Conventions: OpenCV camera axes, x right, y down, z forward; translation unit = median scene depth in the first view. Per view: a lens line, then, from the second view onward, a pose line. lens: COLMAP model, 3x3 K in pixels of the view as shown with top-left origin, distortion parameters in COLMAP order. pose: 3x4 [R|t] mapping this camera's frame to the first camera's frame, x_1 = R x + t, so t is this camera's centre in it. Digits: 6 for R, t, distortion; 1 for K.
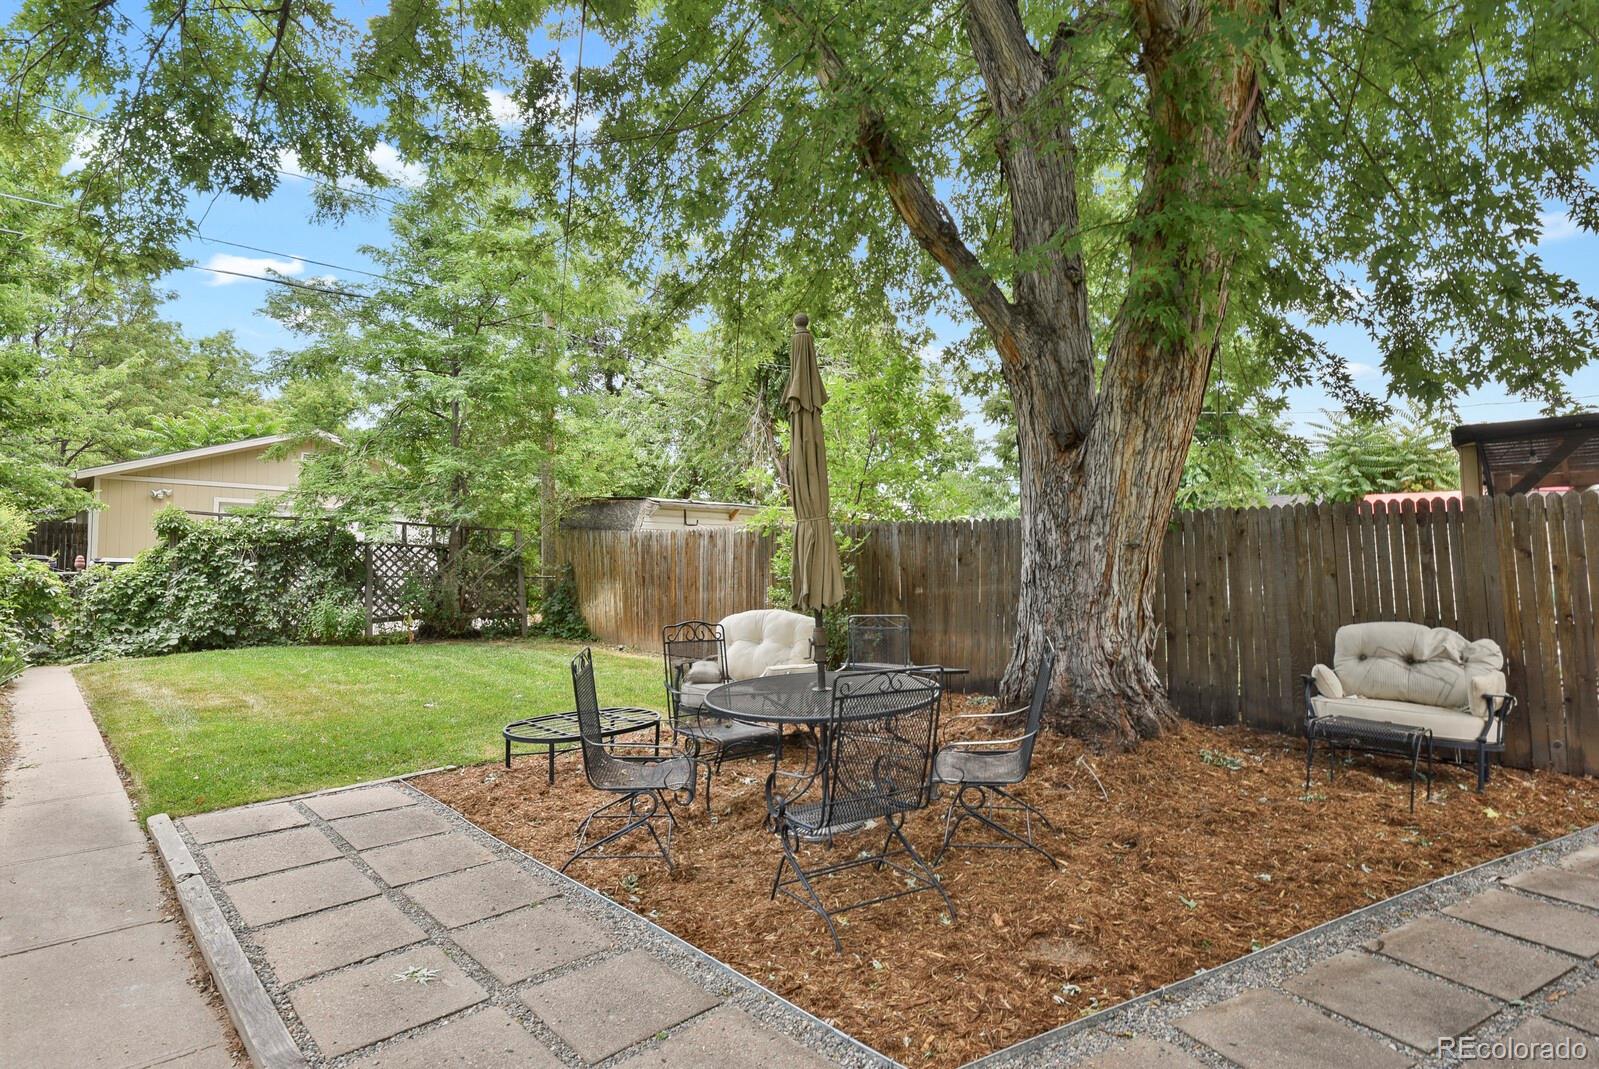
lens RADIAL K [[782.4, 0, 798.0], [0, 782.4, 566.6], [0, 0, 1]] dist [-0.002473, -0.000036]
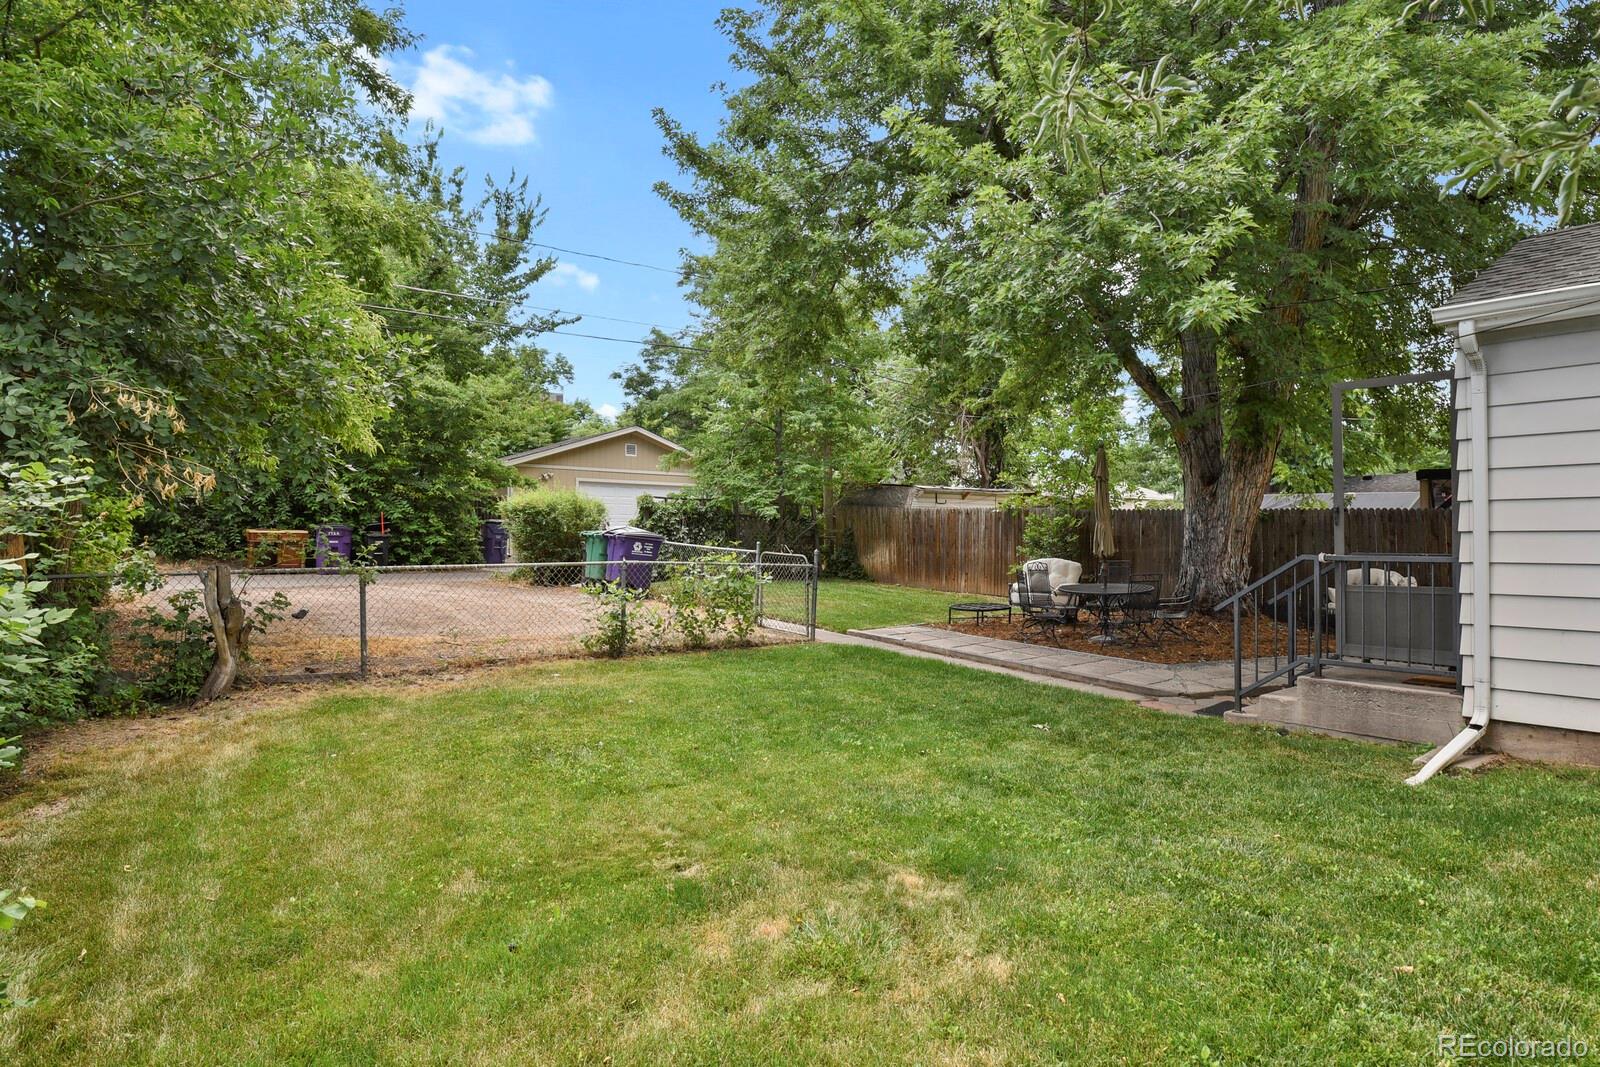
lens RADIAL K [[807.8, 0, 831.0], [0, 807.8, 549.2], [0, 0, 1]] dist [-0.002747, -0.000389]
pose [[0.994028, 0.013456, -0.108292, -0.219238], [-0.010079, 0.999448, 0.031670, -0.016727], [0.108659, -0.030390, 0.993614, -0.654155]]
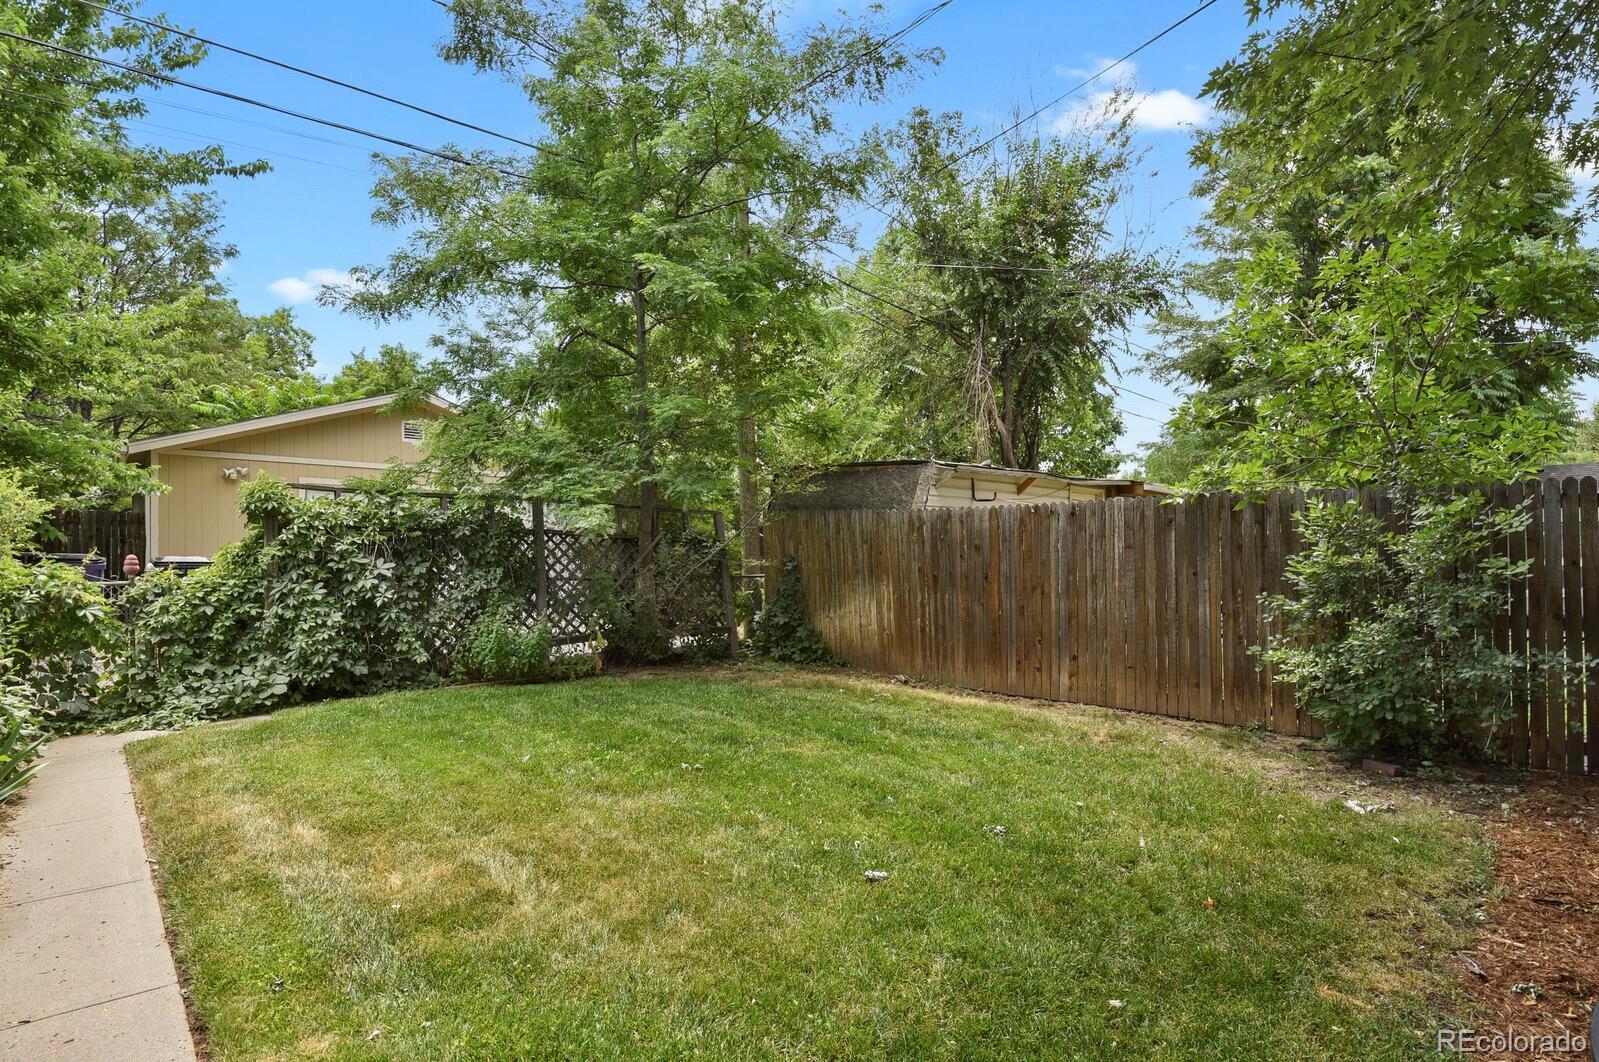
lens RADIAL K [[796.9, 0, 821.1], [0, 796.9, 583.9], [0, 0, 1]] dist [0.000140, -0.000291]
pose [[0.999172, -0.009424, -0.039584, -0.315034], [0.010877, 0.999269, 0.036656, -0.007919], [0.039210, -0.037056, 0.998544, 0.353167]]
